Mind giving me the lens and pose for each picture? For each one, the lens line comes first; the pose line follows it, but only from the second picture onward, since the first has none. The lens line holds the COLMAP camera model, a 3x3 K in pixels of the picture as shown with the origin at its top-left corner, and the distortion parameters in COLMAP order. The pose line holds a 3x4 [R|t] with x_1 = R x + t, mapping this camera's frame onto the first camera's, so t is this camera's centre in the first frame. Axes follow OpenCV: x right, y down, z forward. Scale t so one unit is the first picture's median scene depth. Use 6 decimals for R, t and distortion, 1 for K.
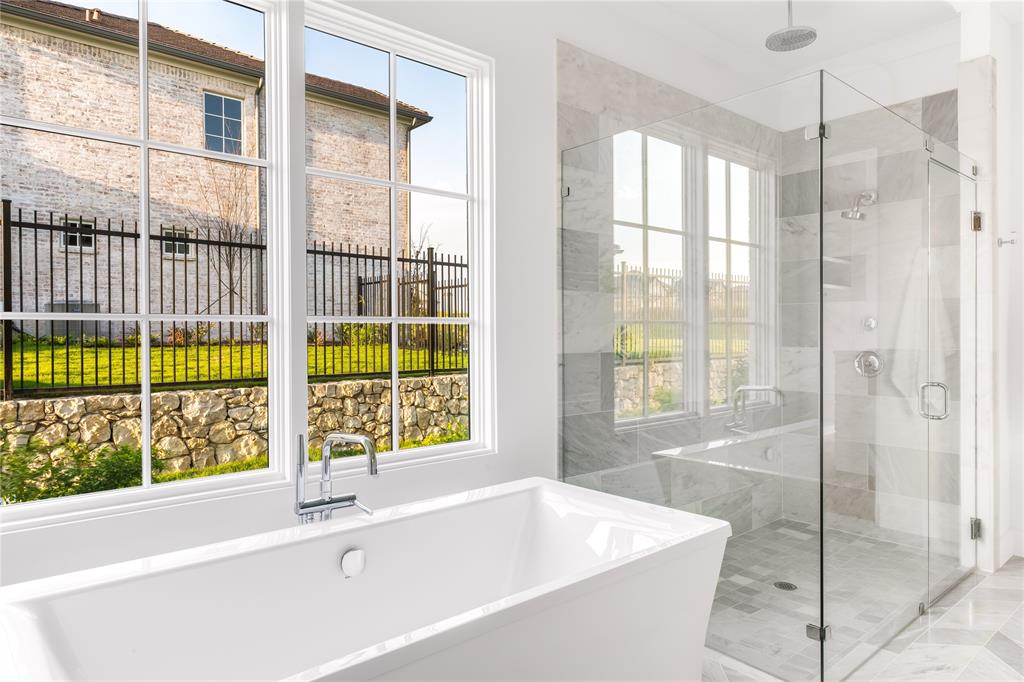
lens RADIAL K [[622.5, 0, 510.6], [0, 622.5, 330.4], [0, 0, 1]] dist [-0.025903, 0.027511]
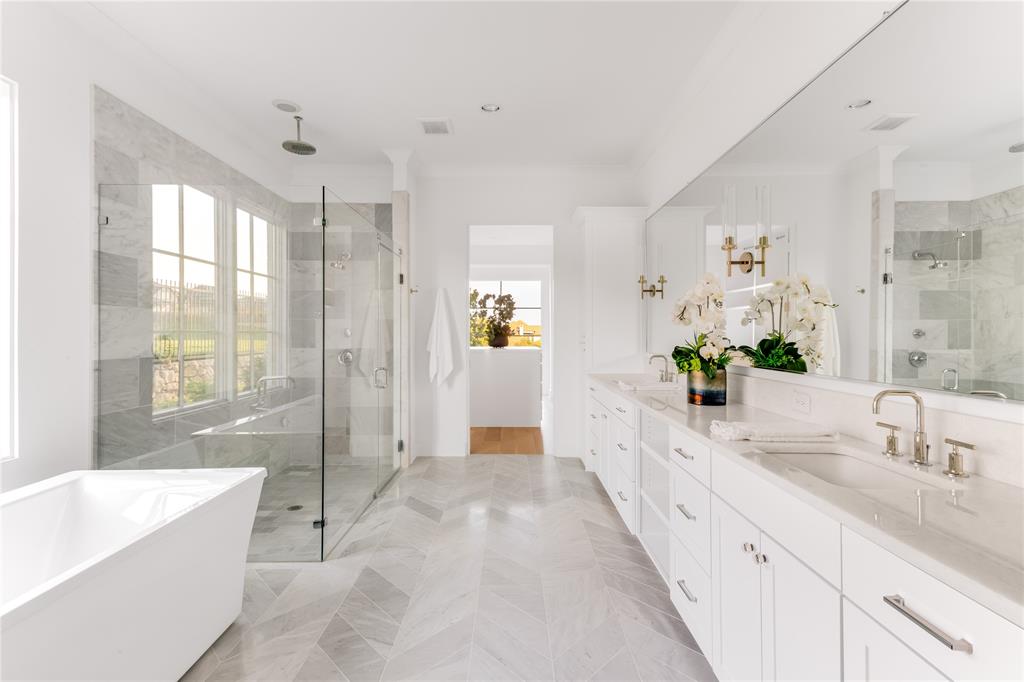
lens RADIAL K [[456.9, 0, 512.0], [0, 456.9, 341.0], [0, 0, 1]] dist [0.029770, 0.000086]
pose [[0.637644, -0.009551, 0.770272, -0.084987], [-0.005686, 0.999838, 0.017104, -0.015096], [-0.770310, -0.015286, 0.637486, -0.120907]]
